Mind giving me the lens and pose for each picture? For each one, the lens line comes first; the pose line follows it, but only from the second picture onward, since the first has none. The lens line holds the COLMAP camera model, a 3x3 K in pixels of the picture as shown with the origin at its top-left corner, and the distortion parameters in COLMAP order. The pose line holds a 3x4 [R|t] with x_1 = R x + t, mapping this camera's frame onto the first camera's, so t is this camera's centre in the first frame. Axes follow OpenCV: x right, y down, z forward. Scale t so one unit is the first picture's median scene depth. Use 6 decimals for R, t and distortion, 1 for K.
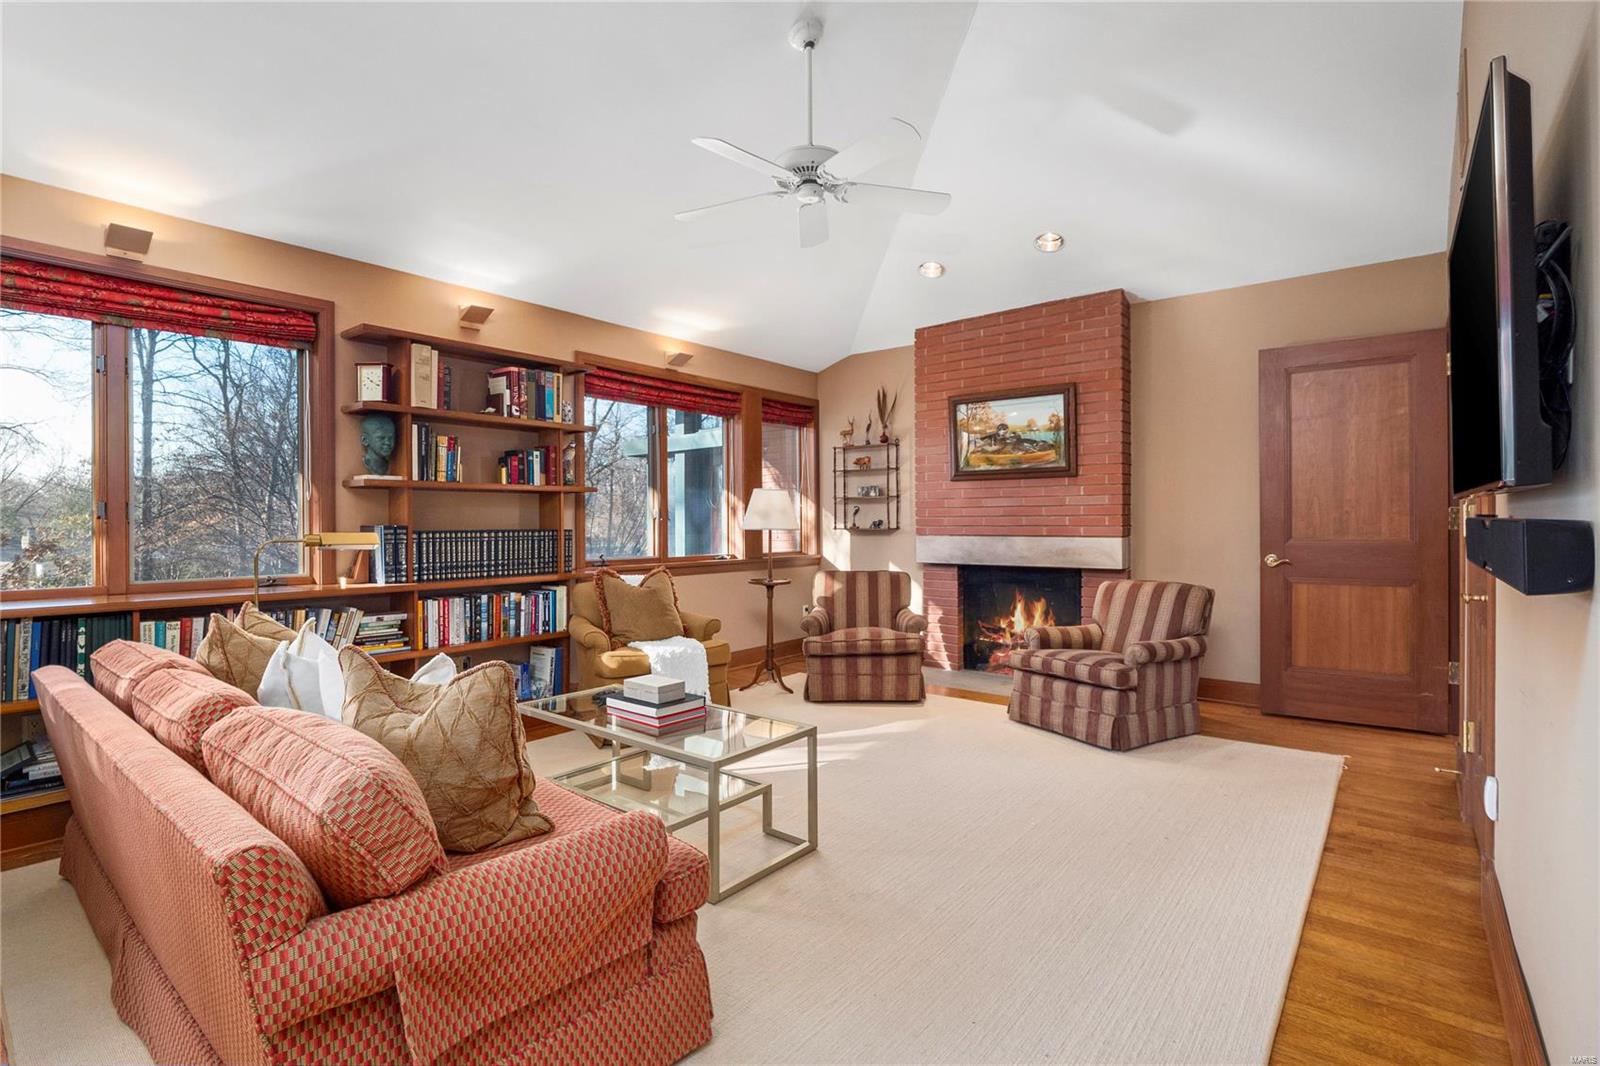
lens RADIAL K [[750.2, 0, 794.2], [0, 750.2, 527.9], [0, 0, 1]] dist [-0.011997, -0.000785]
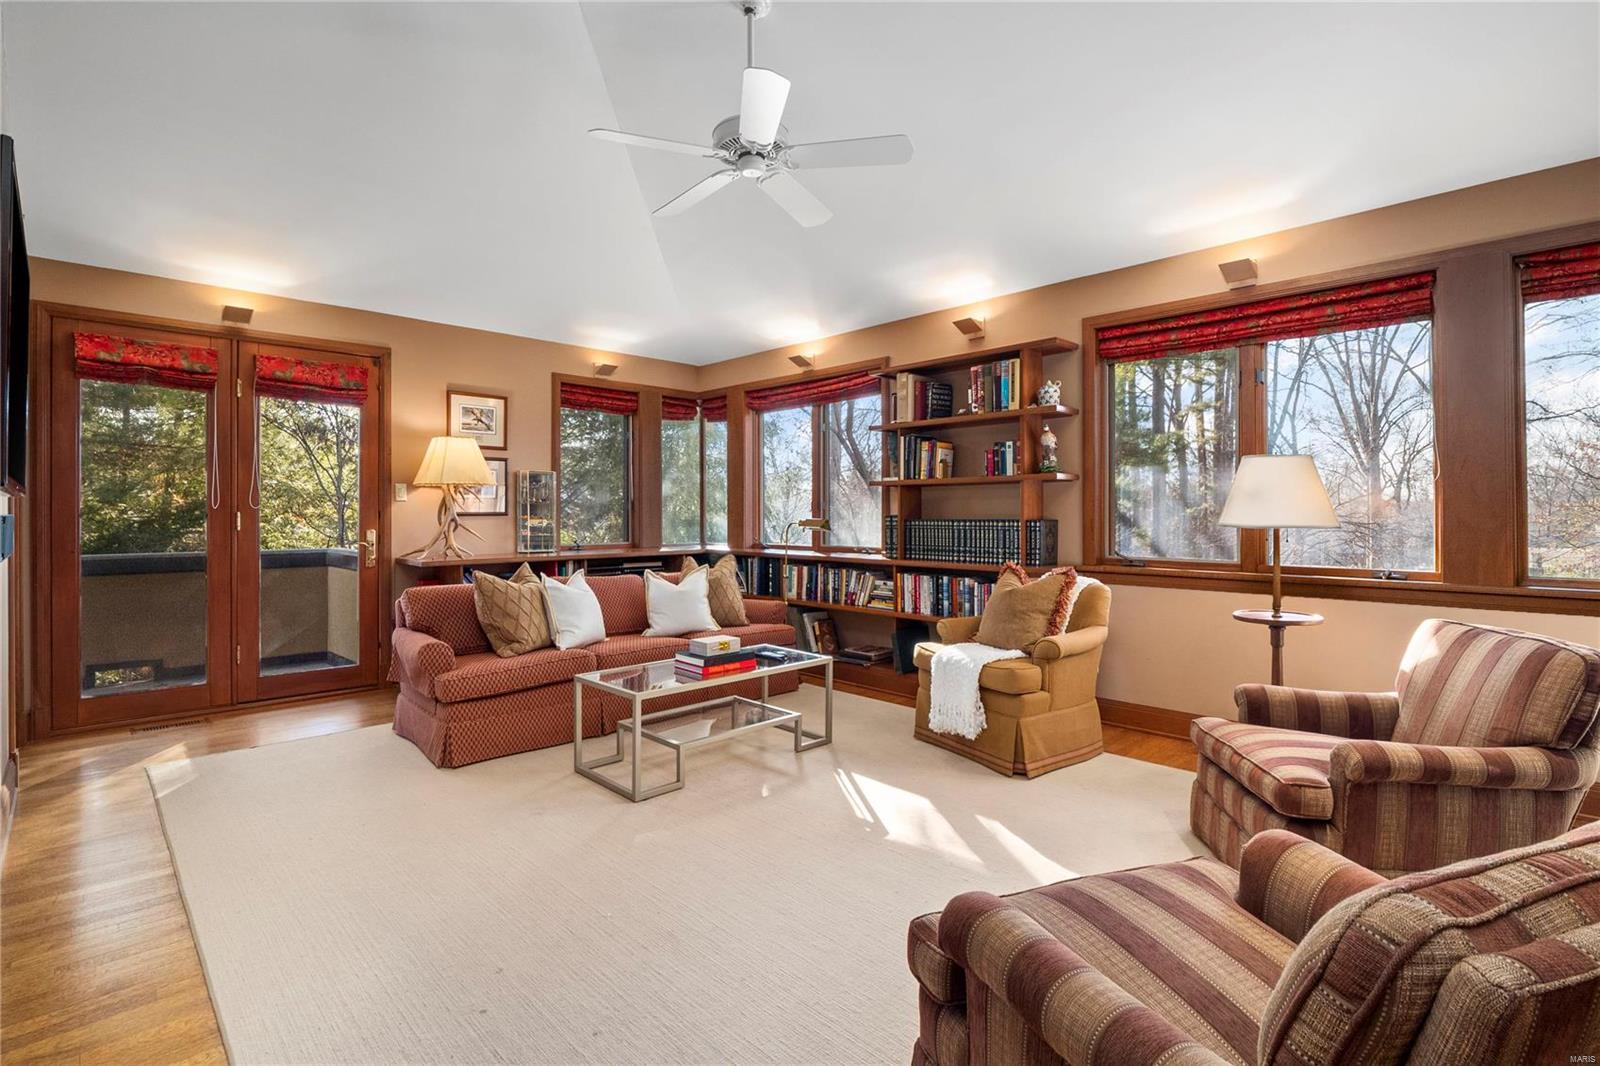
lens RADIAL K [[750.2, 0, 795.5], [0, 750.2, 518.2], [0, 0, 1]] dist [-0.011997, -0.000785]
pose [[-0.119269, 0.010195, -0.992810, 0.719876], [-0.007539, 0.999909, 0.011174, -0.009483], [0.992833, 0.008818, -0.119181, 0.881096]]
